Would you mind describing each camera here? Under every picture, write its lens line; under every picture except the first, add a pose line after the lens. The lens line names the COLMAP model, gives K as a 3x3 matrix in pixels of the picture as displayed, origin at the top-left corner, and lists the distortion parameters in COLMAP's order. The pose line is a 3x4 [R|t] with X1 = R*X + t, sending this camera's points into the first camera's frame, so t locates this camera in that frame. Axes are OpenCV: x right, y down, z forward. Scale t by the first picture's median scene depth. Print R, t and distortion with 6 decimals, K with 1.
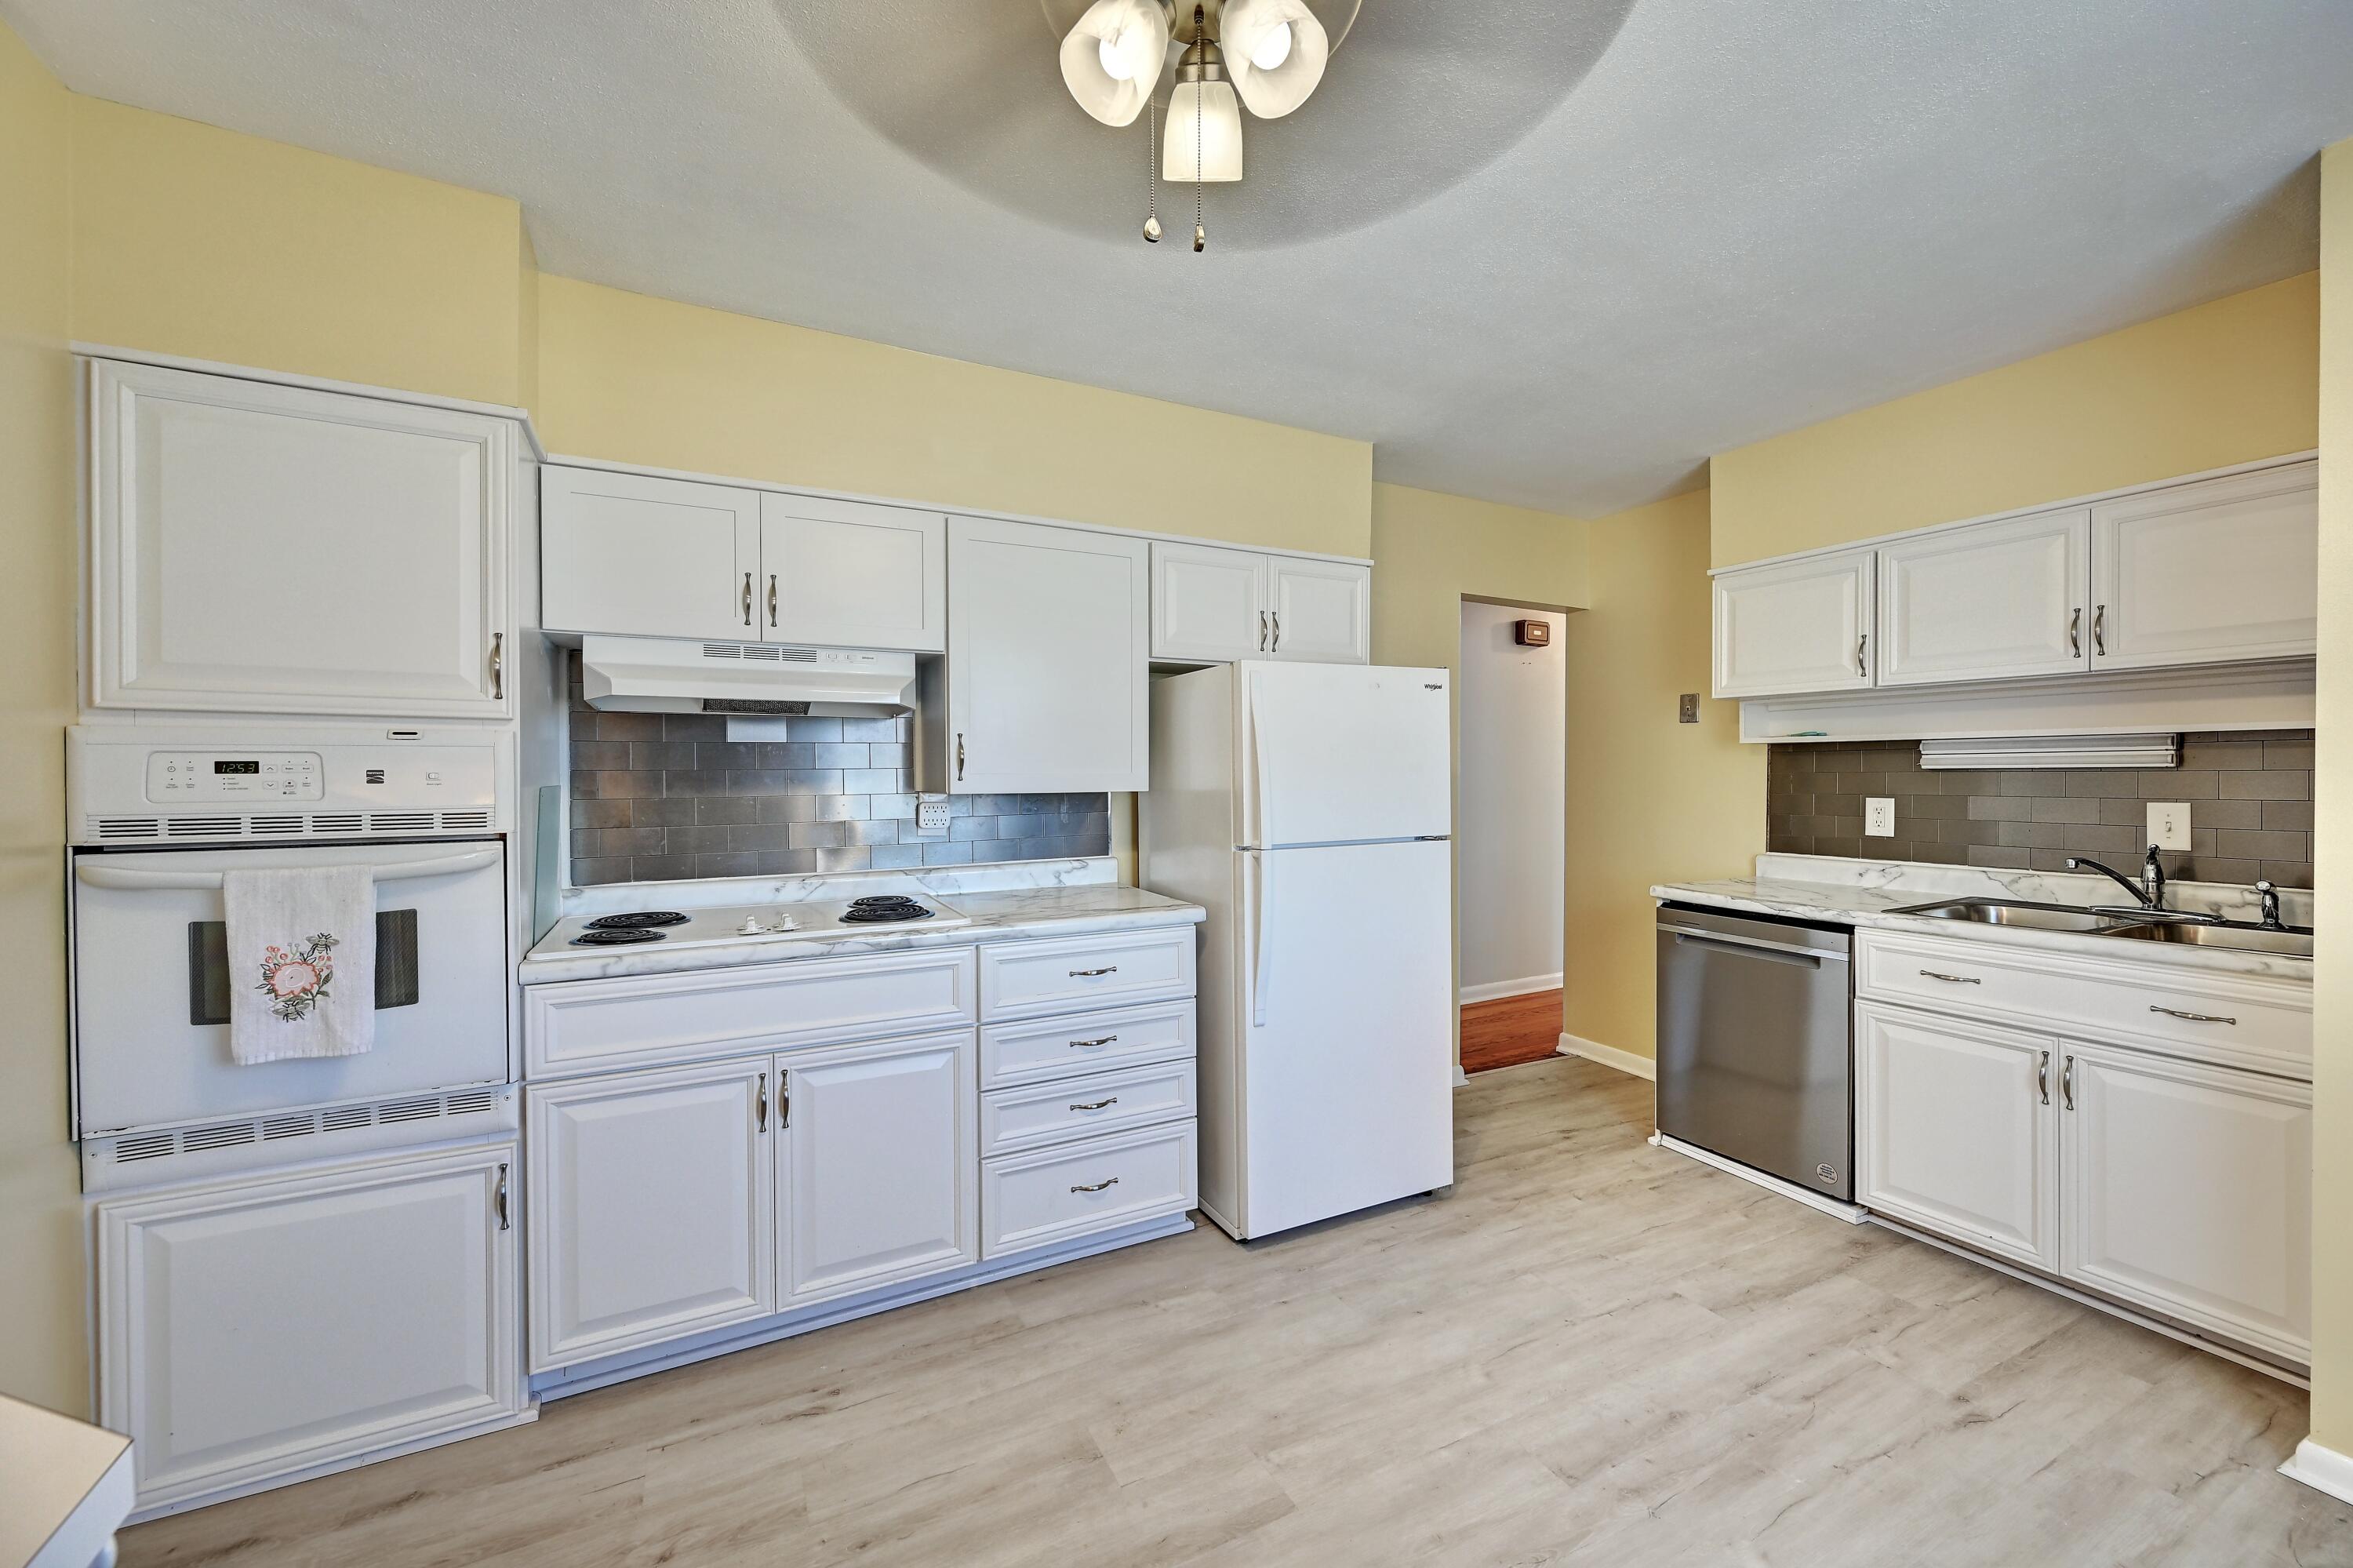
lens RADIAL K [[918.5, 0, 1180.1], [0, 918.5, 774.6], [0, 0, 1]] dist [-0.002422, -0.000410]
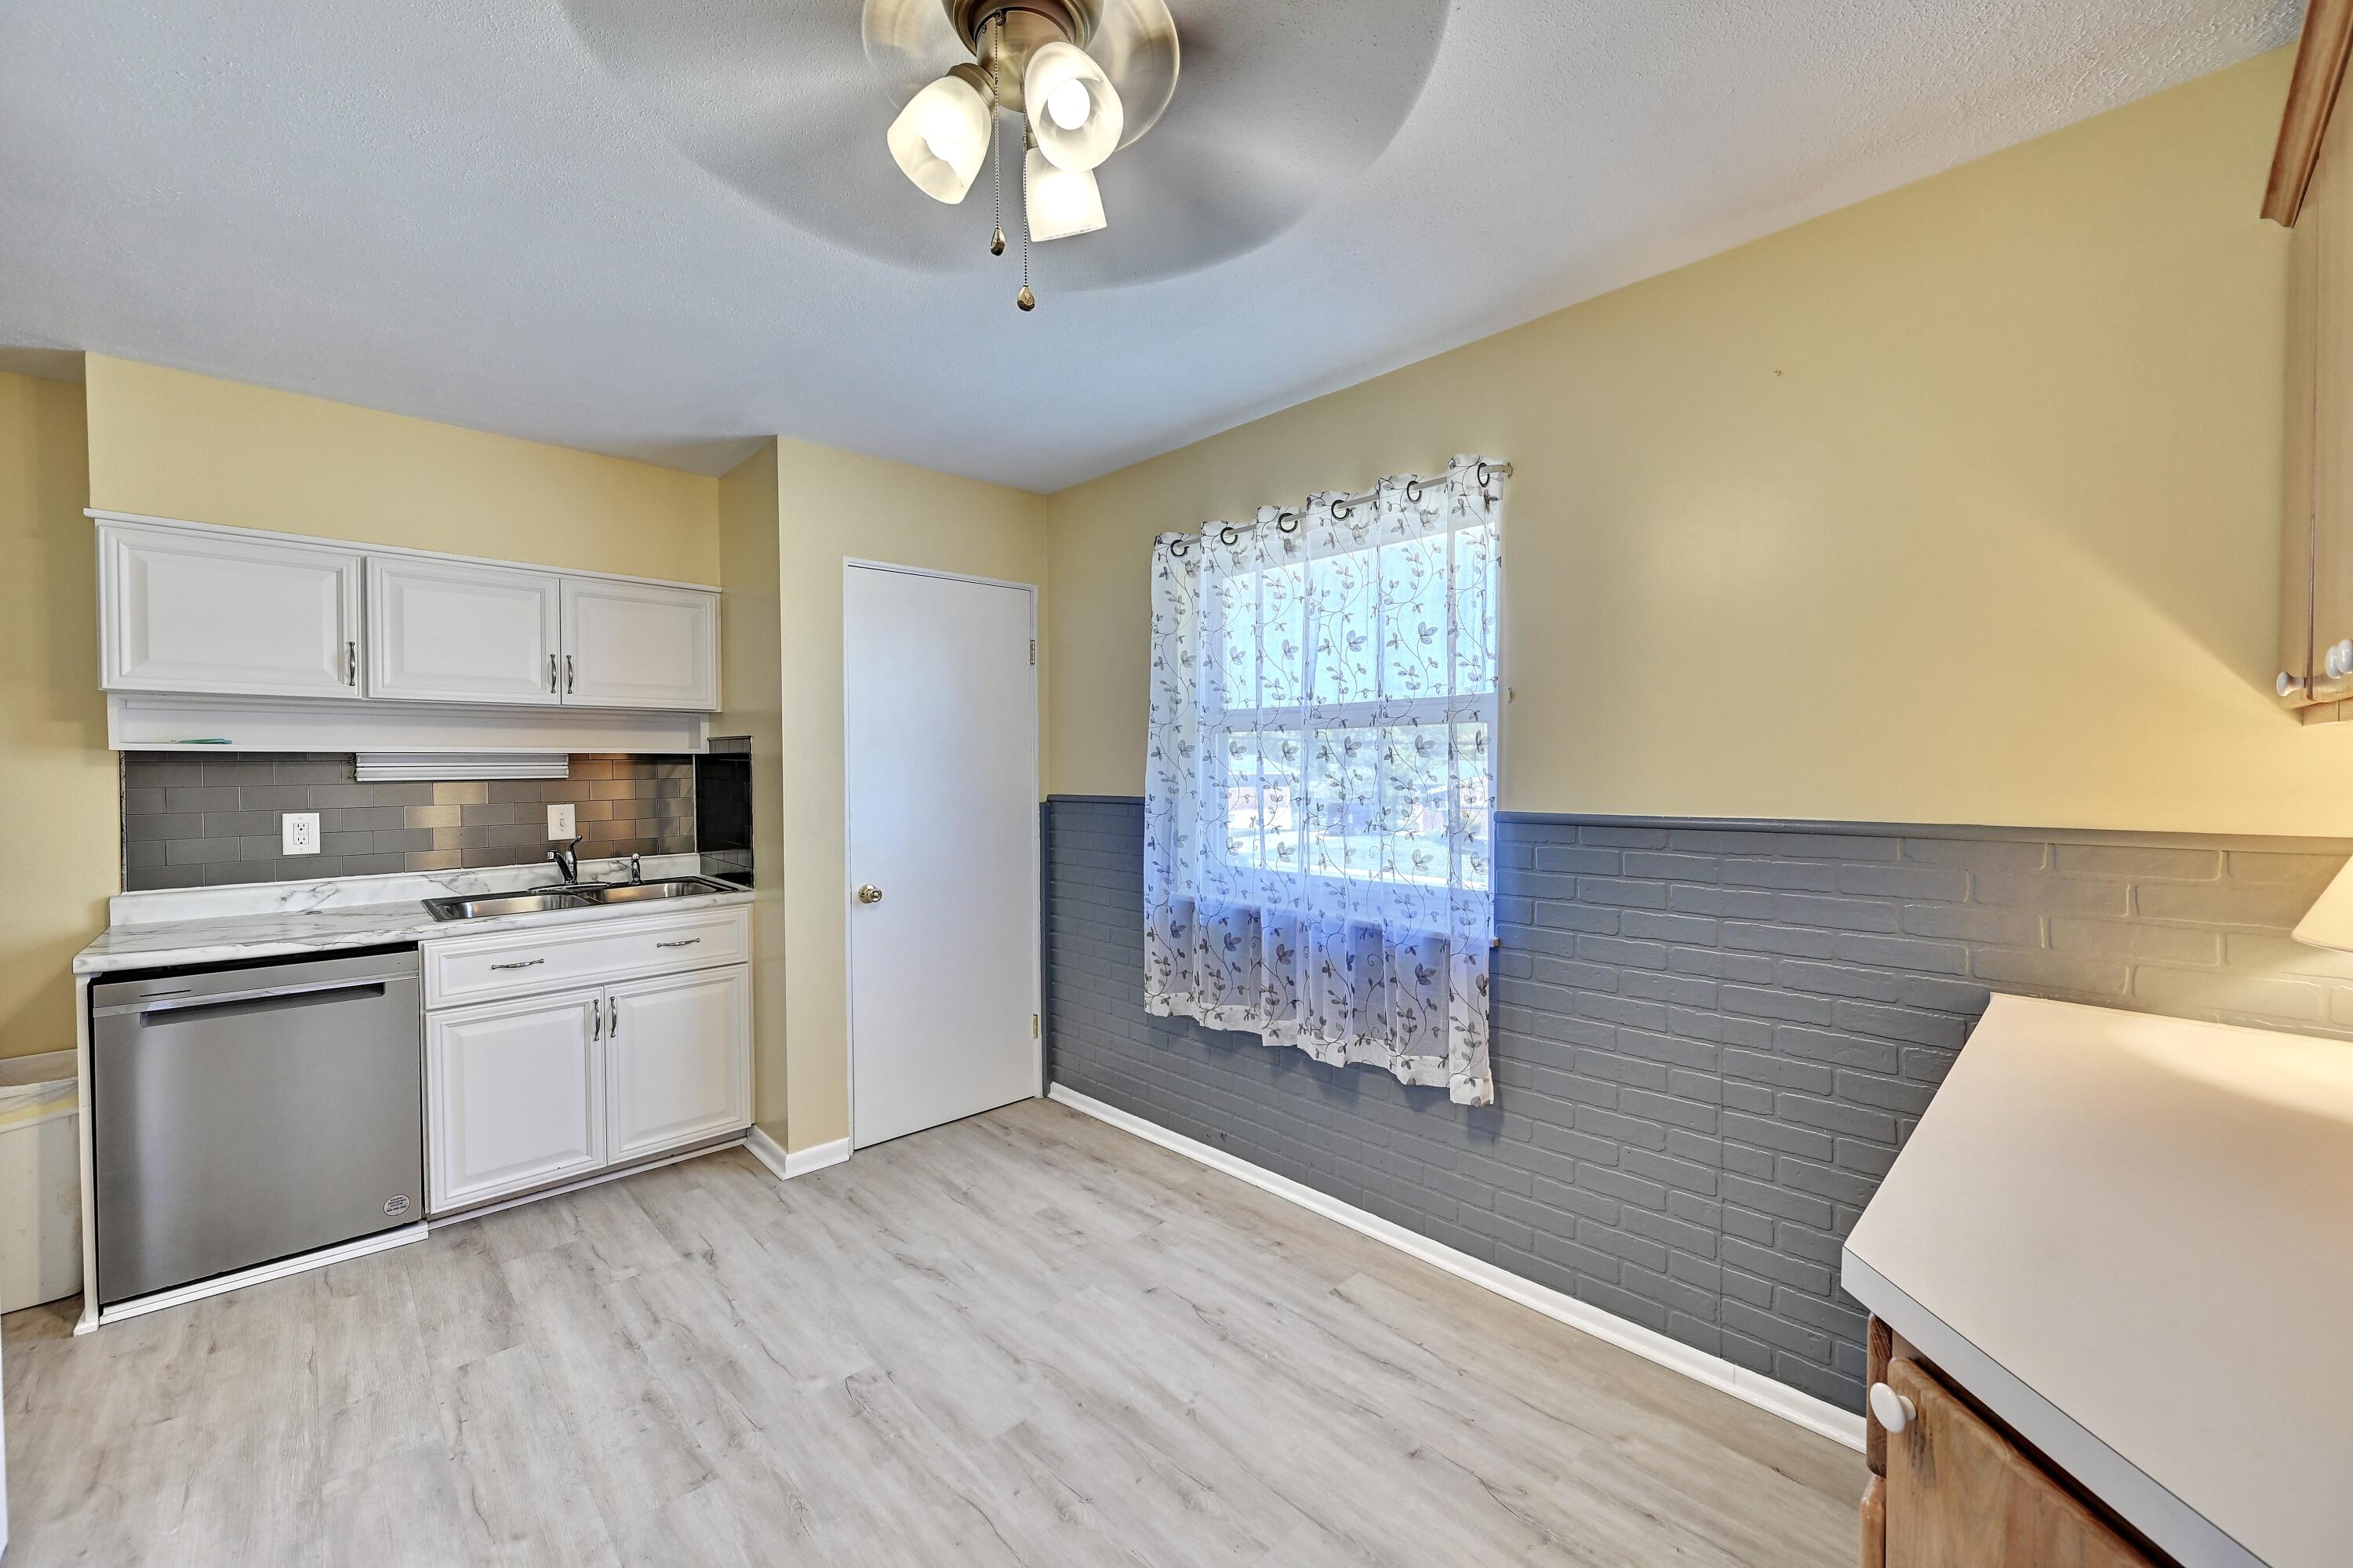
lens RADIAL K [[918.5, 0, 1176.2], [0, 918.5, 769.9], [0, 0, 1]] dist [-0.002422, -0.000410]
pose [[-0.285410, -0.002359, 0.958402, -0.497112], [0.008125, 0.999955, 0.004881, -0.020652], [-0.958371, 0.009180, -0.285378, 0.544935]]
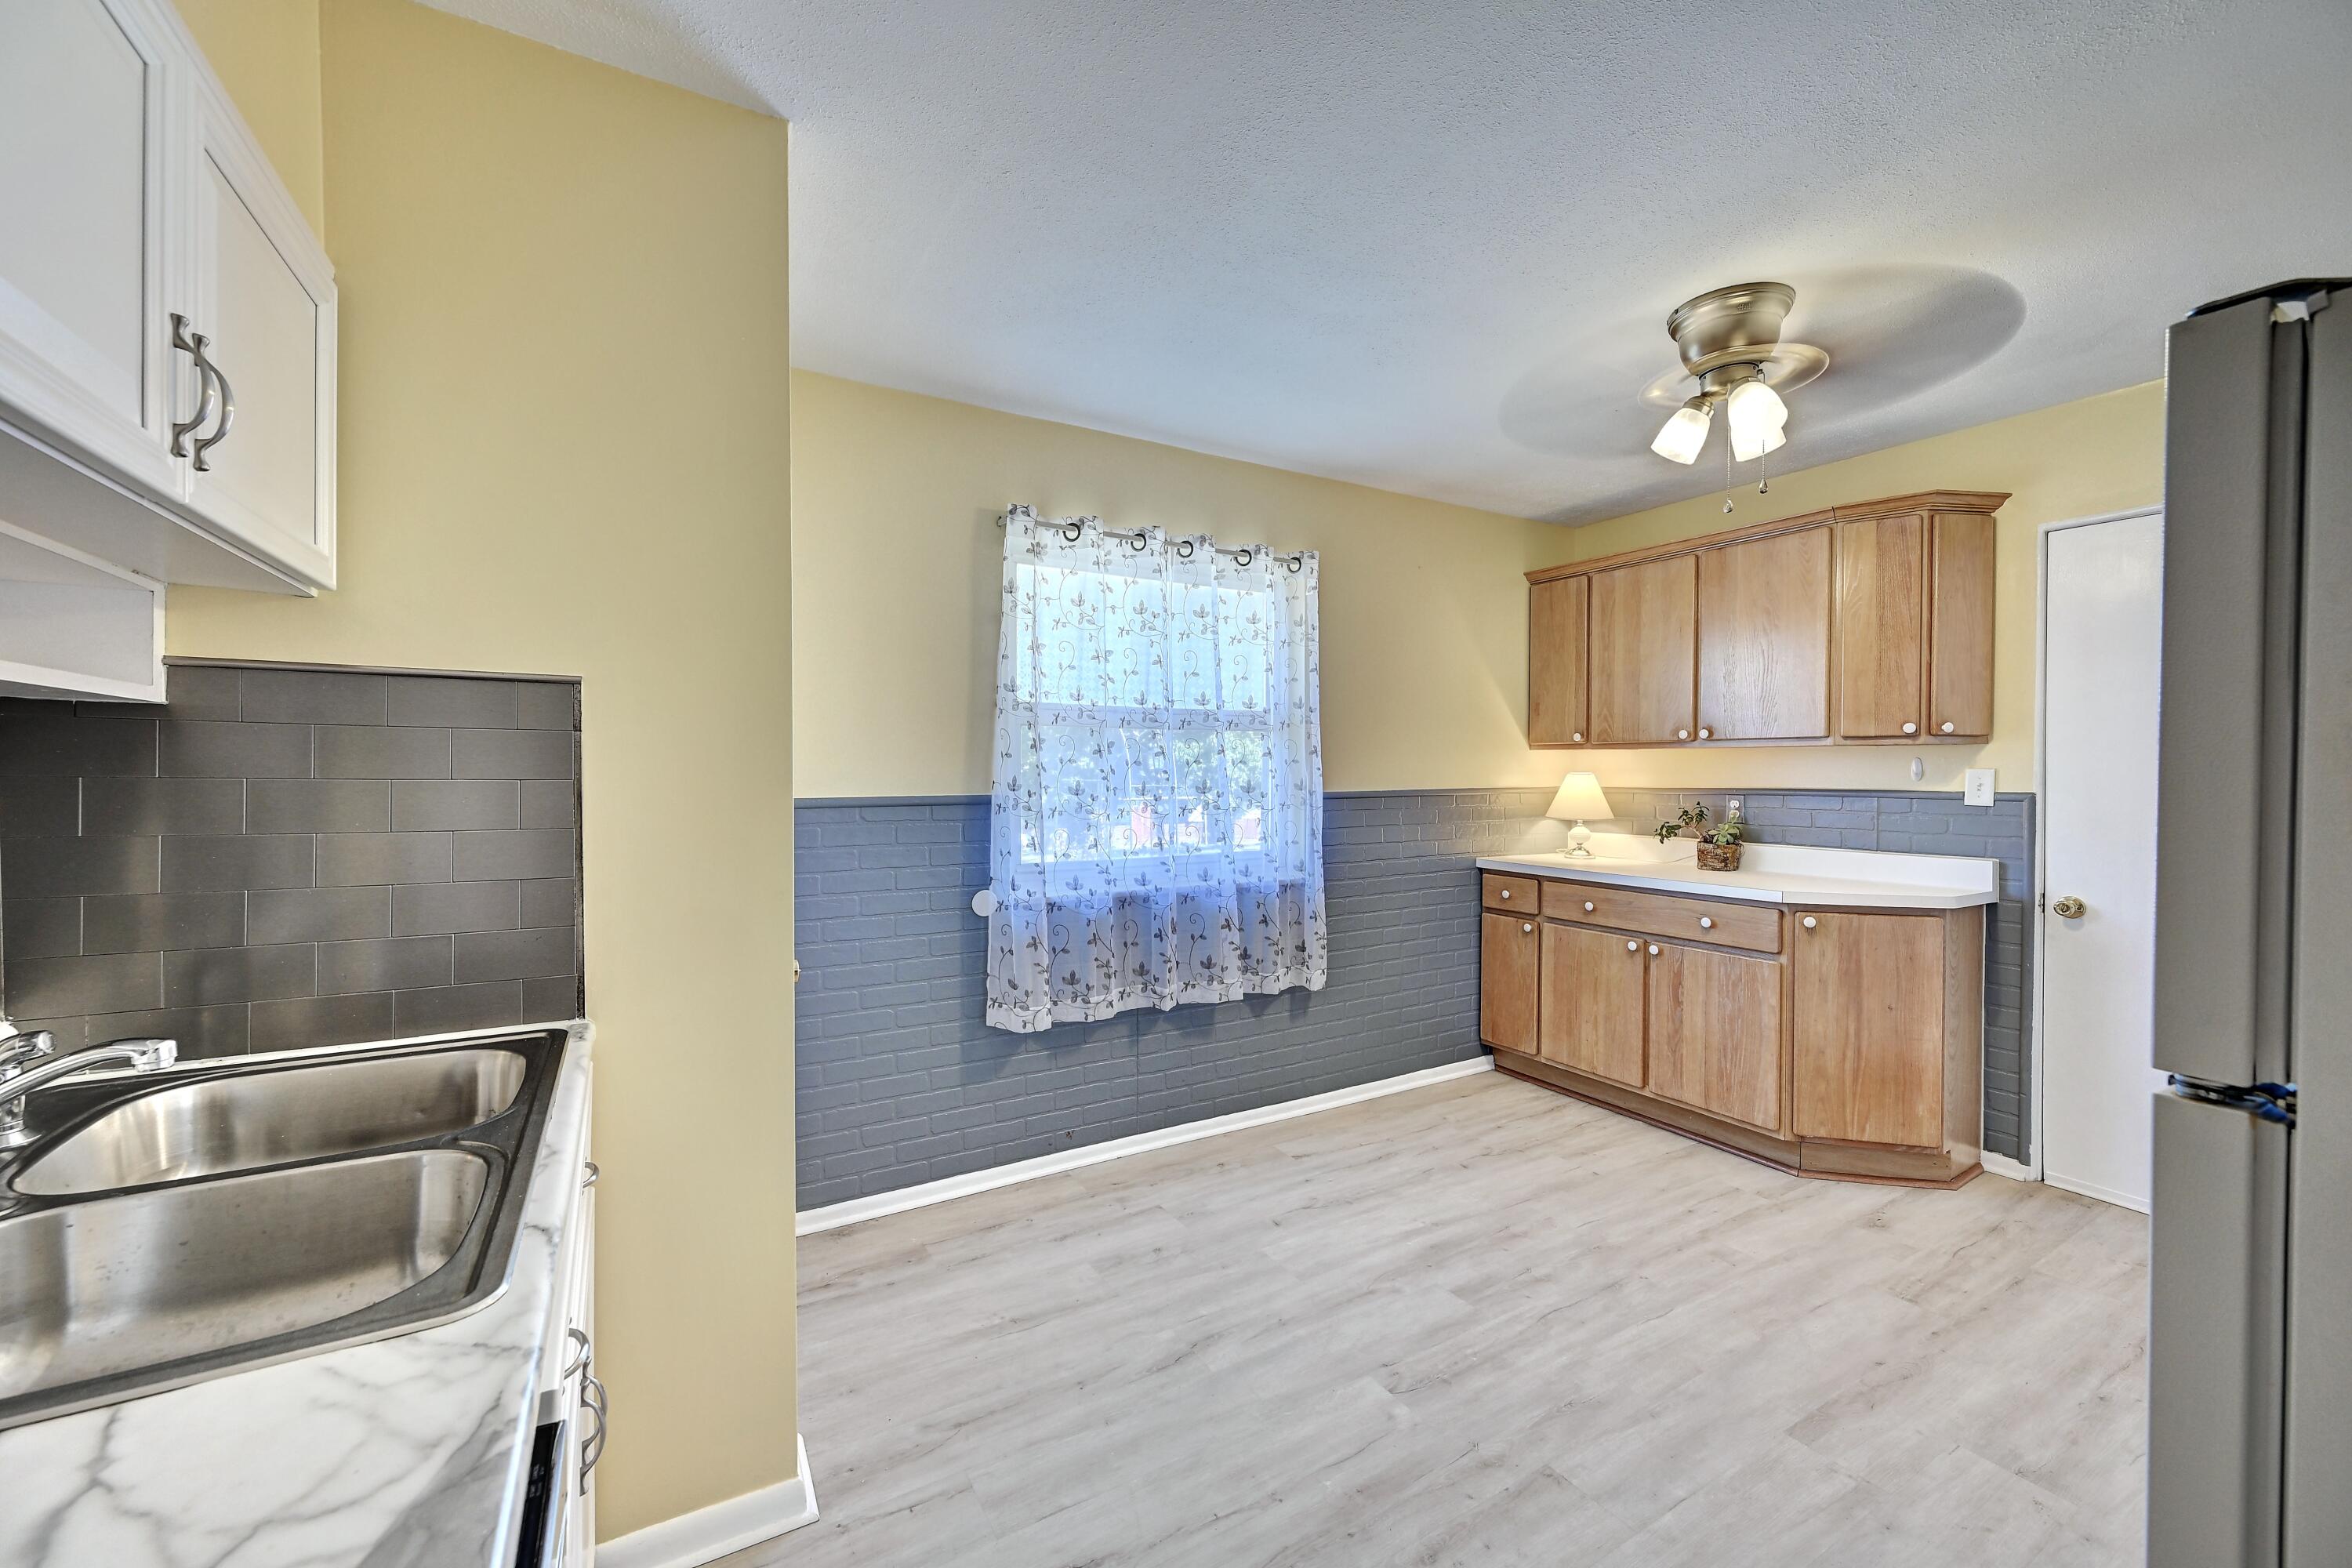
lens RADIAL K [[918.1, 0, 1174.9], [0, 918.1, 788.5], [0, 0, 1]] dist [-0.002422, -0.000410]
pose [[-0.998577, 0.004111, -0.053176, 0.621944], [0.002822, 0.999701, 0.024304, -0.011532], [0.053260, 0.024119, -0.998289, 1.377494]]
